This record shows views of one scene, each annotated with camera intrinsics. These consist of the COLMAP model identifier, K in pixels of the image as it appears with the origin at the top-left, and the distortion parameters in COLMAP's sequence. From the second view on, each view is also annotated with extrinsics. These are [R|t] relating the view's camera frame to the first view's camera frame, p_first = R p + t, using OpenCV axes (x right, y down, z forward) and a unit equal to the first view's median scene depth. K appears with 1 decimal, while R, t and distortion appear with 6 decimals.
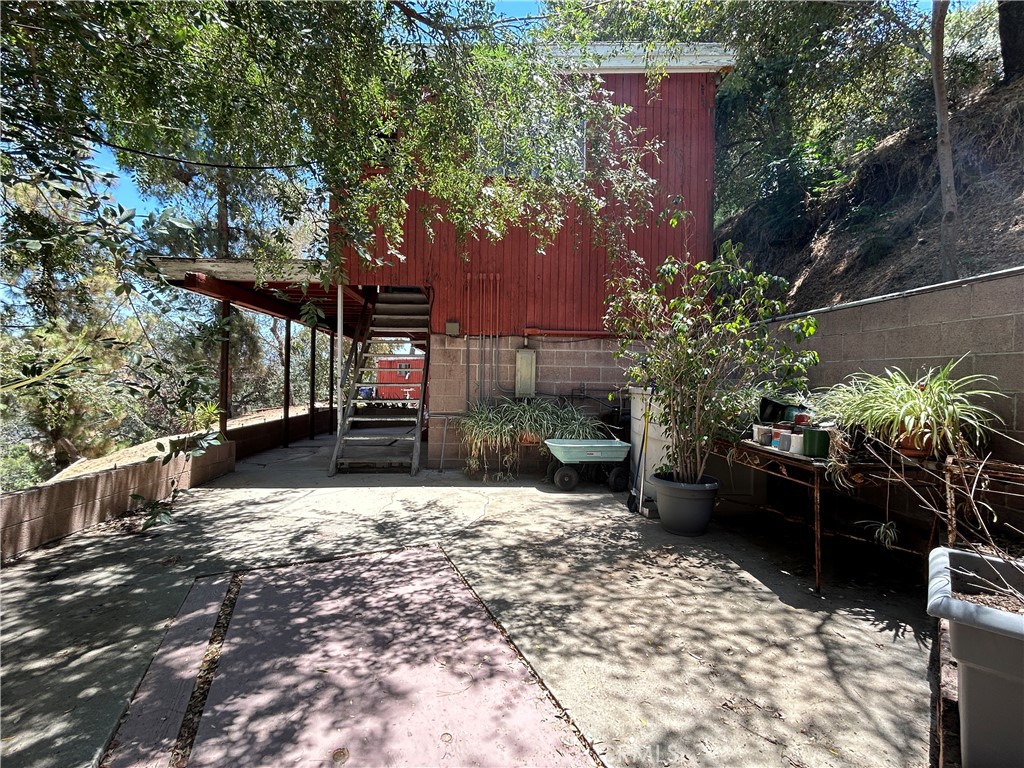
lens RADIAL K [[485.6, 0, 513.5], [0, 485.6, 381.0], [0, 0, 1]] dist [-0.001099, 0.000471]
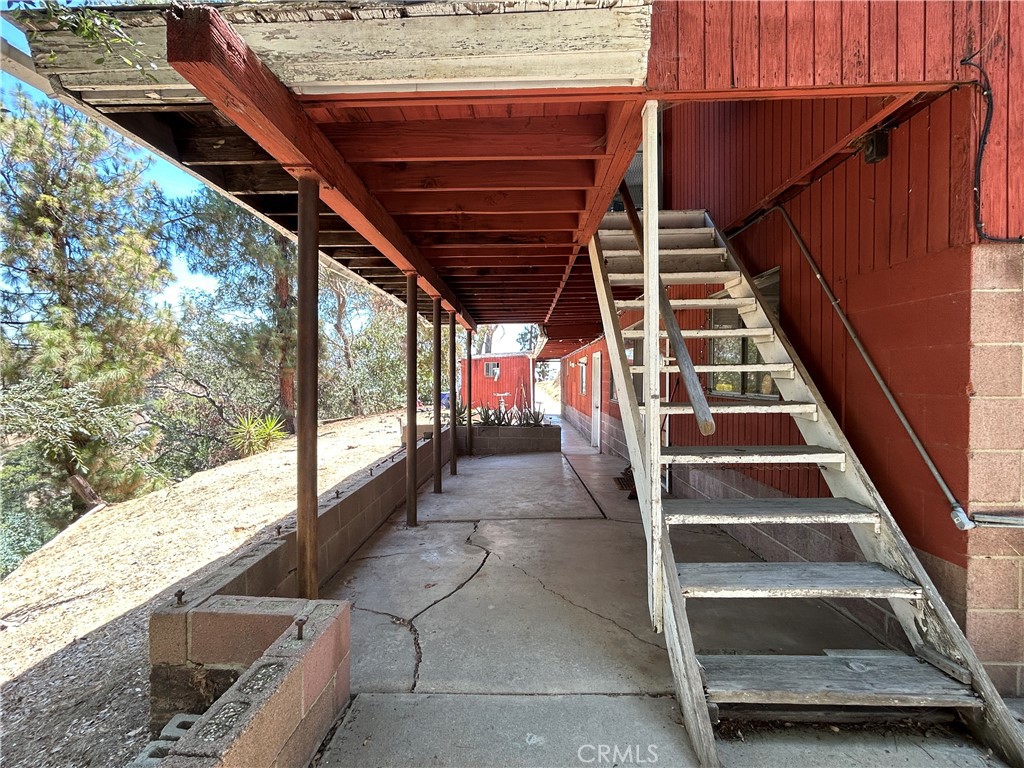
lens RADIAL K [[485.6, 0, 510.5], [0, 485.6, 384.1], [0, 0, 1]] dist [-0.001099, 0.000471]
pose [[0.995273, -0.016156, -0.095759, -0.137254], [0.017035, 0.999820, 0.008373, -0.007855], [0.095607, -0.009965, 0.995369, 0.219423]]
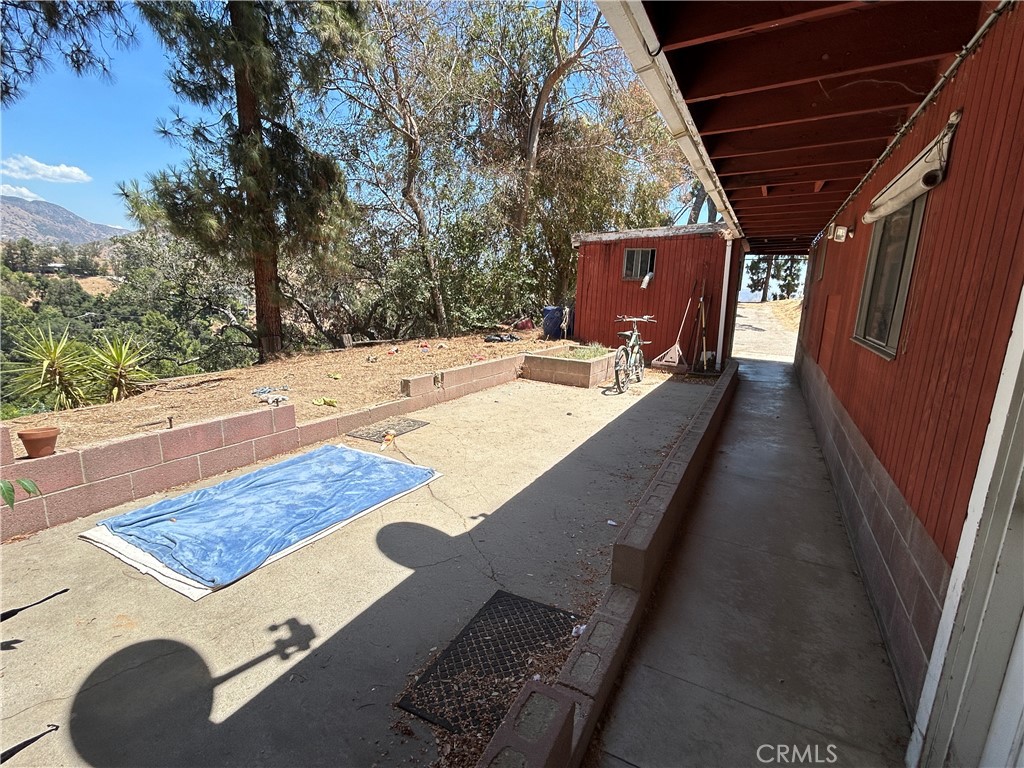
lens RADIAL K [[485.6, 0, 508.5], [0, 485.6, 382.8], [0, 0, 1]] dist [-0.001099, 0.000471]
pose [[0.848860, 0.114736, -0.516015, -0.117914], [-0.021806, 0.982930, 0.182683, 0.000687], [0.528167, -0.143820, 0.836872, 0.709660]]
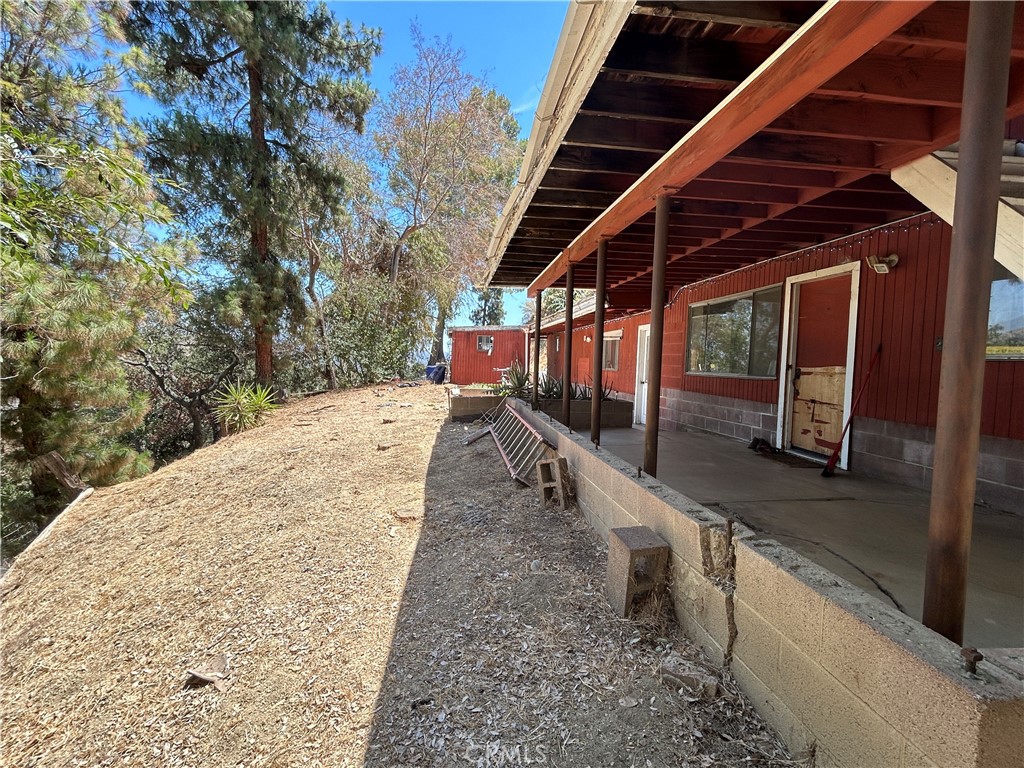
lens RADIAL K [[485.6, 0, 511.2], [0, 485.6, 384.7], [0, 0, 1]] dist [-0.001099, 0.000471]
pose [[0.998715, 0.009050, 0.049870, -0.264055], [-0.011488, 0.998742, 0.048807, 0.003195], [-0.049365, -0.049318, 0.997562, 0.261497]]
